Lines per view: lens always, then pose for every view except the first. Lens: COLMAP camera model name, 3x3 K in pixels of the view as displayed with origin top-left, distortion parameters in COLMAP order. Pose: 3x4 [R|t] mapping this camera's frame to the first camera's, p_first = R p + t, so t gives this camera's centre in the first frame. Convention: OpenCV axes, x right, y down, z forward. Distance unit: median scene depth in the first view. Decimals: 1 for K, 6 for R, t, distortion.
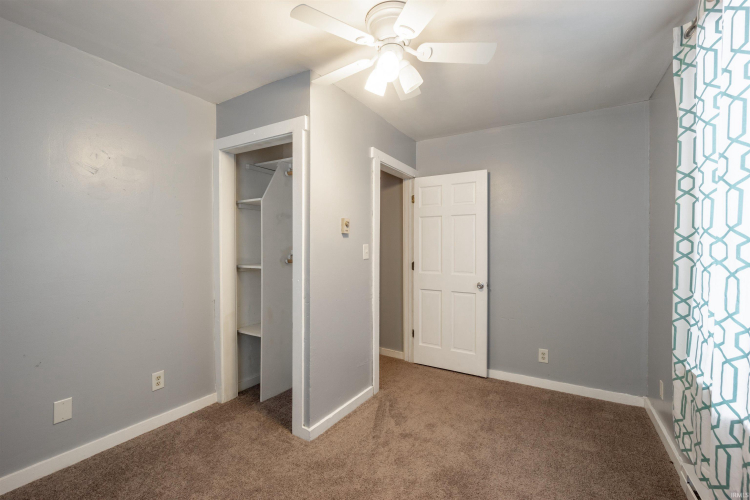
lens RADIAL K [[342.3, 0, 377.7], [0, 342.3, 246.1], [0, 0, 1]] dist [-0.003096, 0.000702]
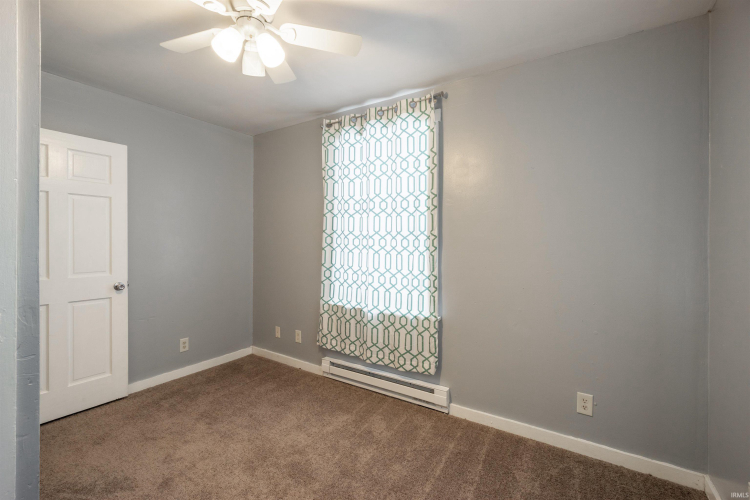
lens RADIAL K [[330.5, 0, 373.5], [0, 330.5, 241.3], [0, 0, 1]] dist [0.001895, 0.000324]
pose [[0.030132, 0.003738, 0.999539, -0.560470], [-0.004663, 0.999983, -0.003600, 0.008903], [-0.999535, -0.004552, 0.030149, 0.443502]]
